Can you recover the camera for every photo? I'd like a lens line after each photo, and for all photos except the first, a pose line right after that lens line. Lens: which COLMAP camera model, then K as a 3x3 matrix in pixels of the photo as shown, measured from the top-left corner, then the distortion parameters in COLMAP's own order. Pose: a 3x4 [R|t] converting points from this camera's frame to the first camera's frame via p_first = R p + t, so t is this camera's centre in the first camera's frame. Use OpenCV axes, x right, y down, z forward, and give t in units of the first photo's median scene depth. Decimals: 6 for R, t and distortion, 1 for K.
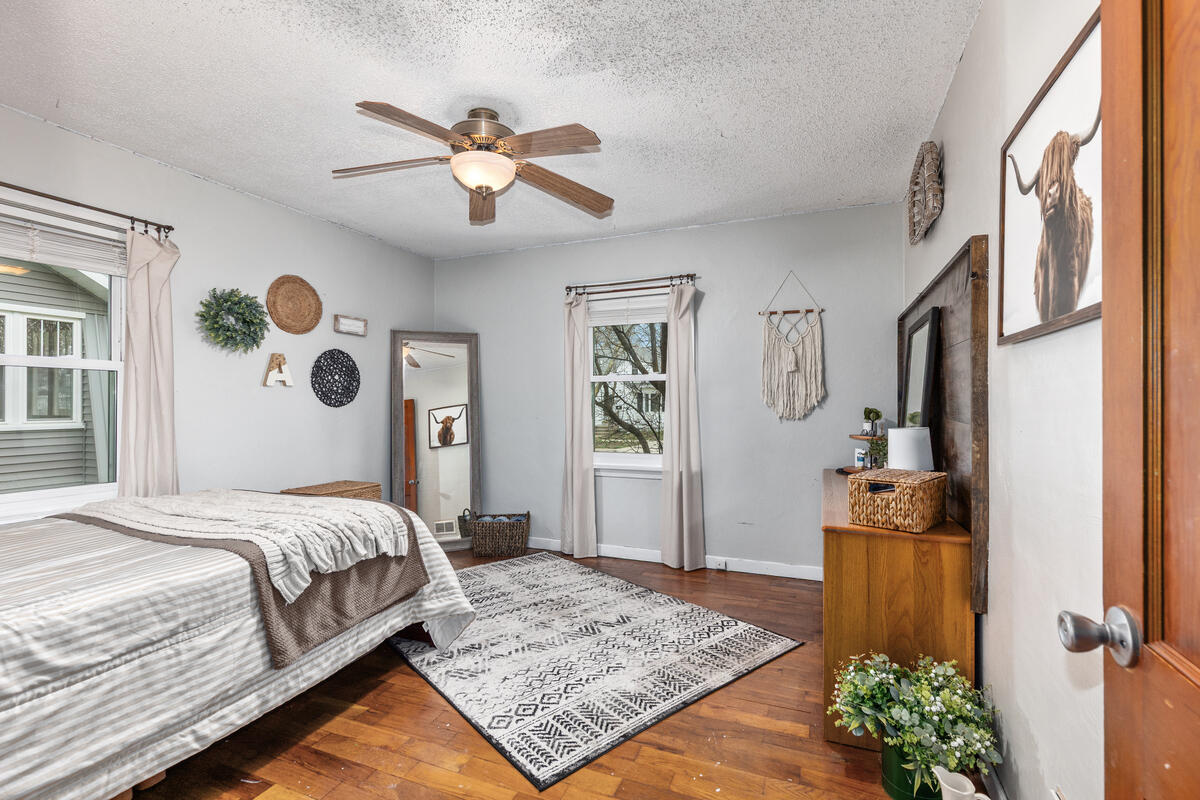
lens RADIAL K [[546.6, 0, 601.9], [0, 546.6, 400.0], [0, 0, 1]] dist [0.002295, -0.000642]
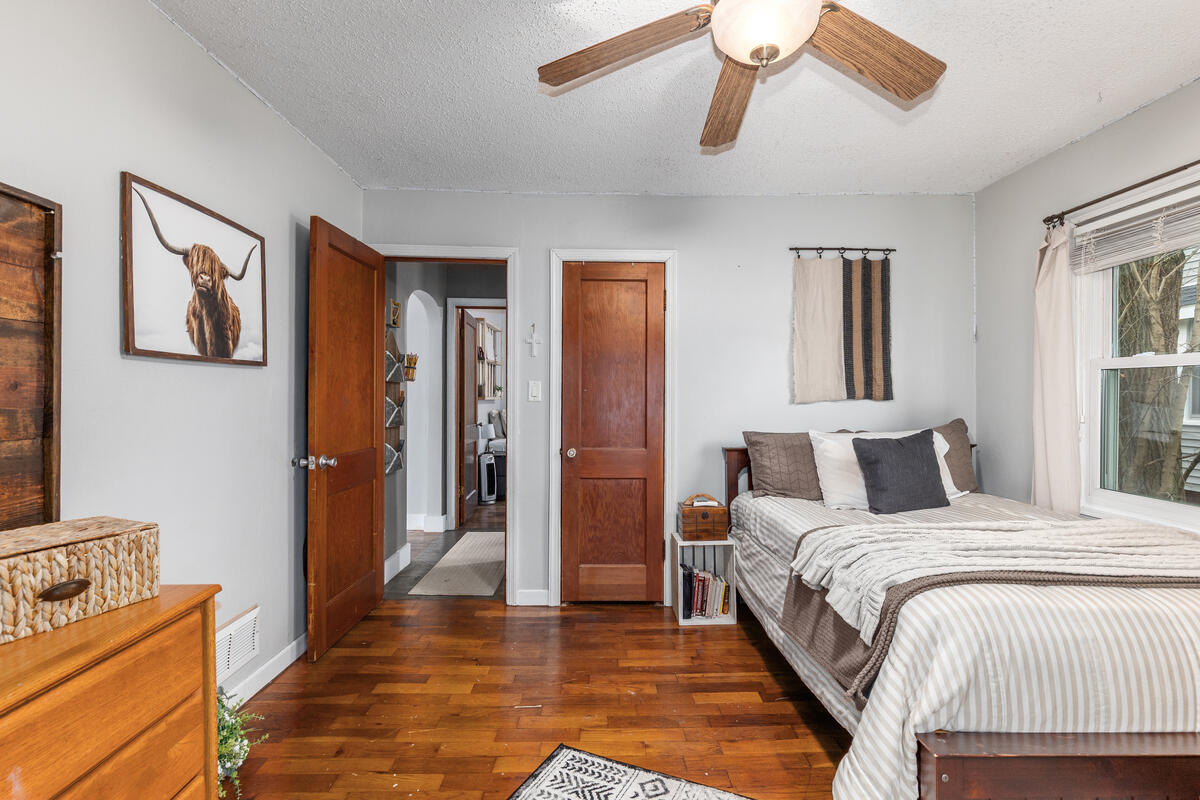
lens RADIAL K [[546.6, 0, 599.9], [0, 546.6, 395.7], [0, 0, 1]] dist [0.002295, -0.000642]
pose [[-0.916401, 0.001378, -0.400260, 0.247920], [0.002297, 0.999996, -0.001815, -0.011185], [0.400255, -0.002583, -0.916400, 1.915103]]
